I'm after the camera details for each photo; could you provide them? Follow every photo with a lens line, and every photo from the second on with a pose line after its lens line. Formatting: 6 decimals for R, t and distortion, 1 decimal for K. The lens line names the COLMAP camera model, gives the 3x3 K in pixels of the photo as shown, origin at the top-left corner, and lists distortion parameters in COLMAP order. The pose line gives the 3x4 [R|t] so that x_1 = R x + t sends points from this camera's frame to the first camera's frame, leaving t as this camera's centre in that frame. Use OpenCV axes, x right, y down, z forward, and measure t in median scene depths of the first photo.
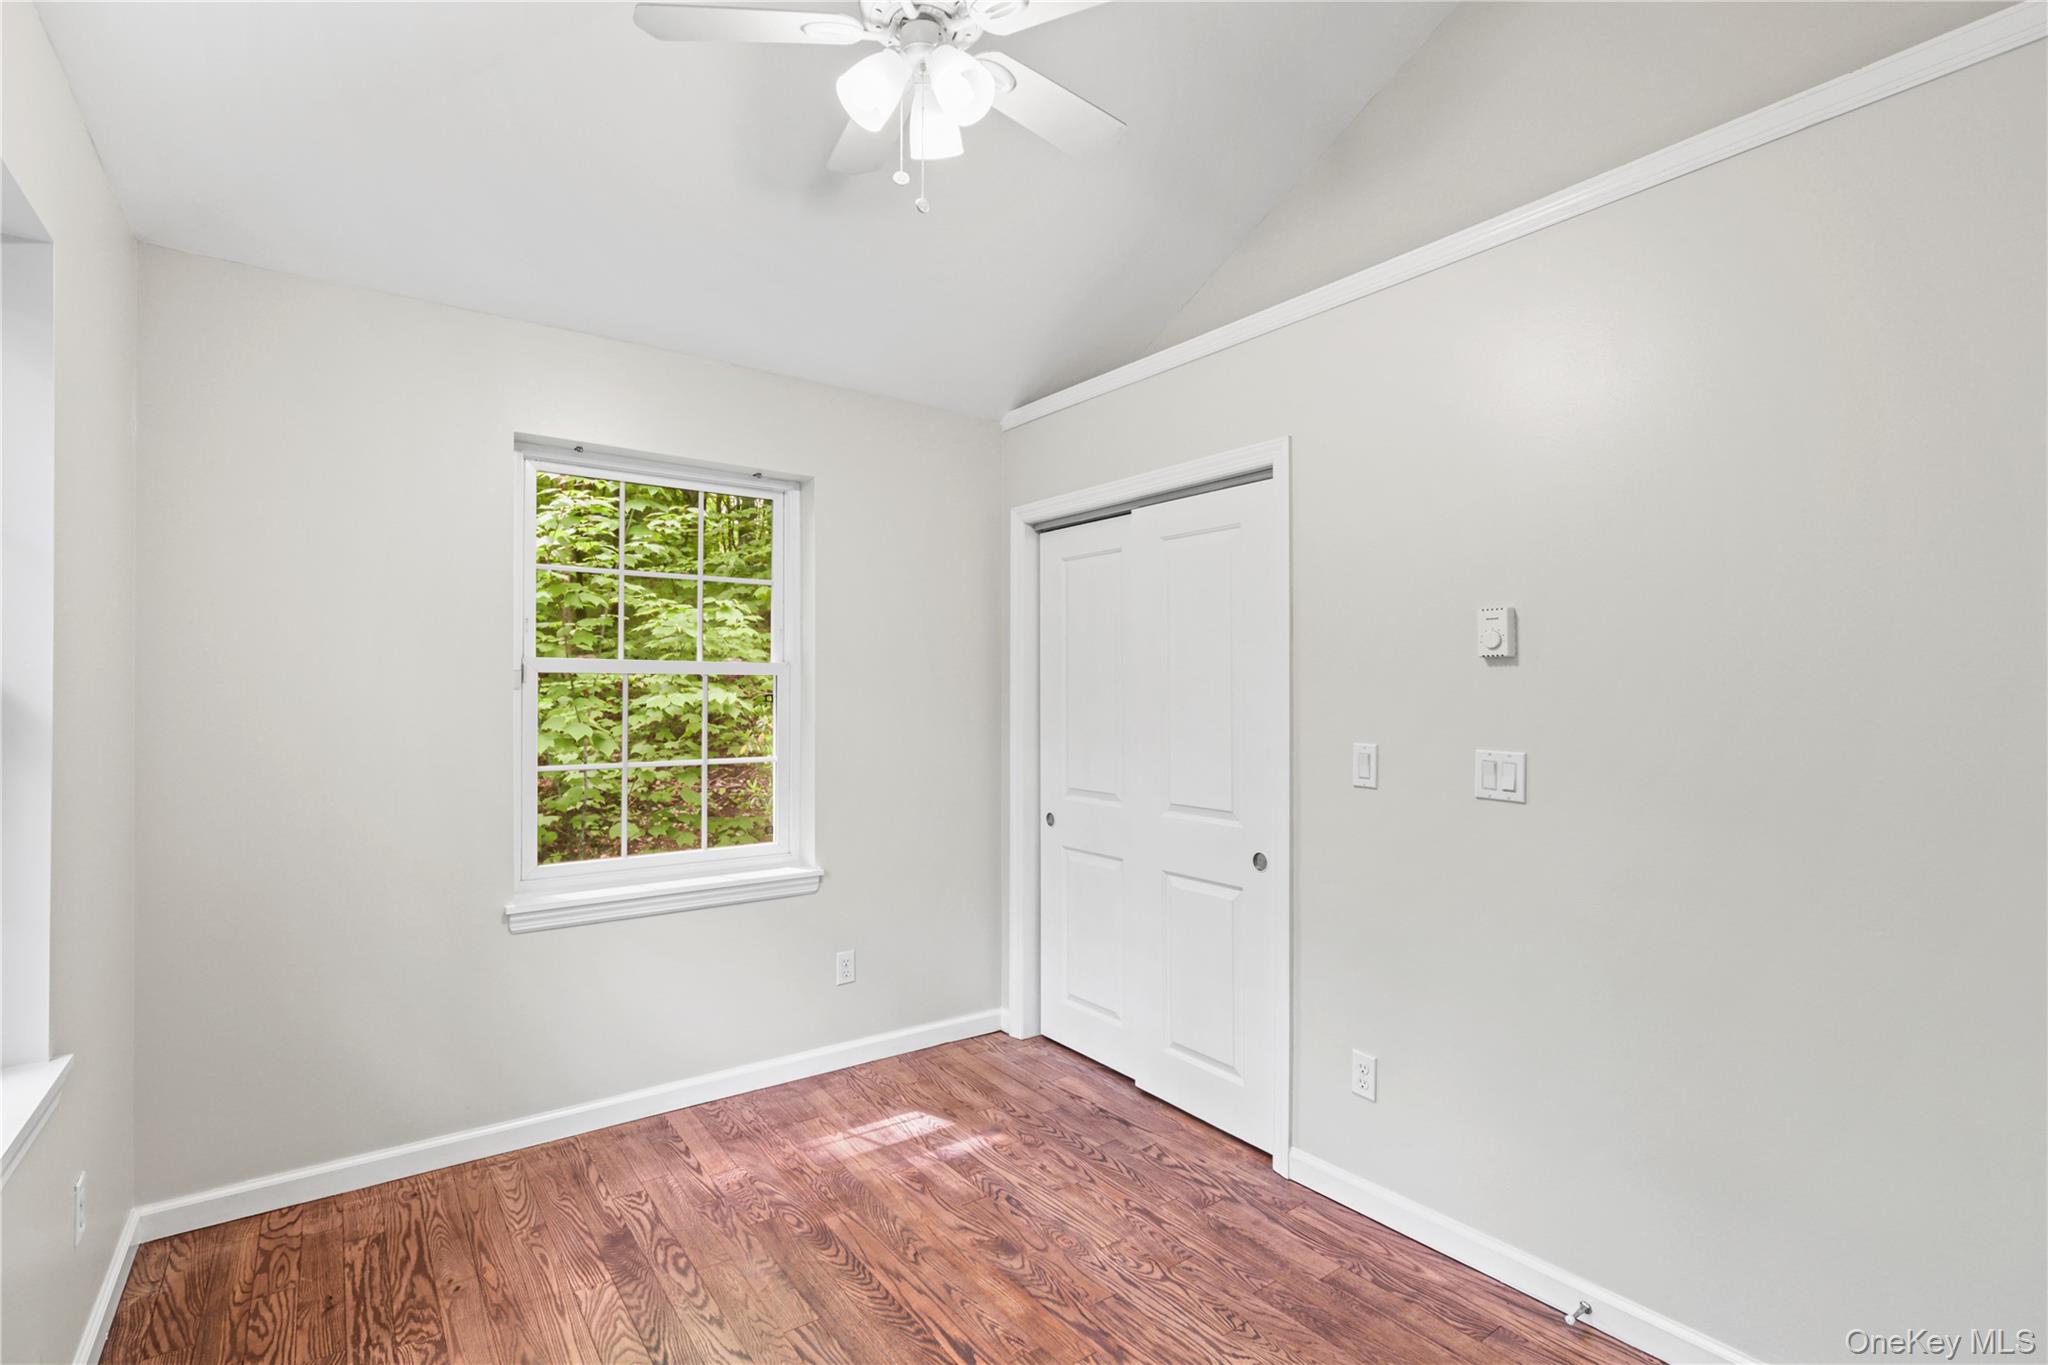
lens RADIAL K [[954.0, 0, 1019.0], [0, 954.0, 687.8], [0, 0, 1]] dist [0.000821, -0.000105]
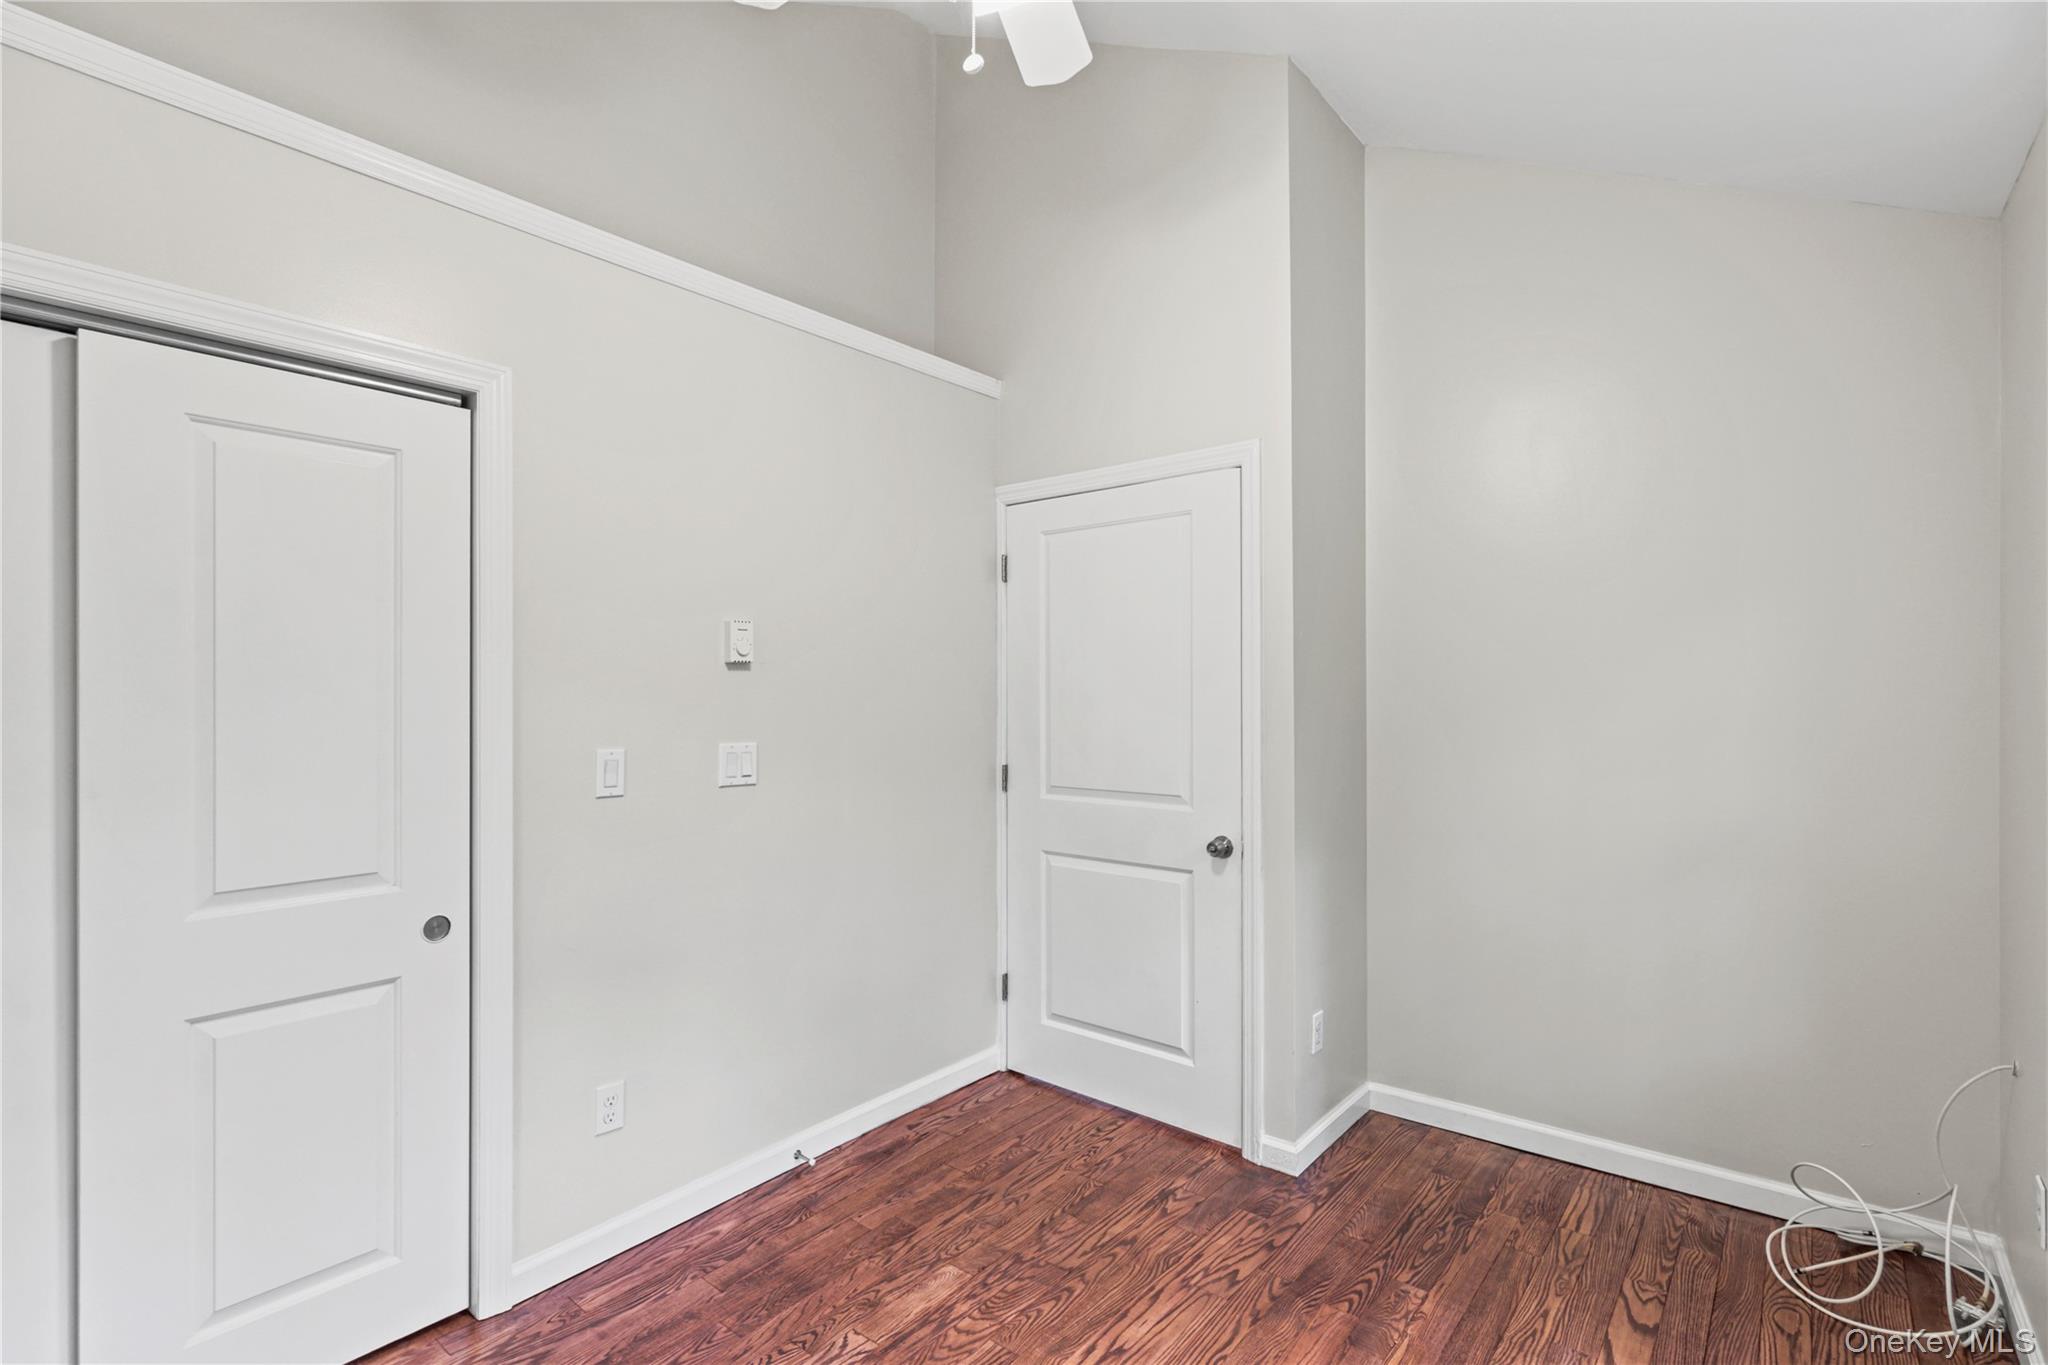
lens RADIAL K [[954.0, 0, 1019.0], [0, 954.0, 687.8], [0, 0, 1]] dist [0.000821, -0.000105]
pose [[-0.247984, 0.001719, 0.968763, -0.706299], [-0.002068, 0.999995, -0.002304, -0.000022], [-0.968762, -0.002574, -0.247979, 0.940223]]
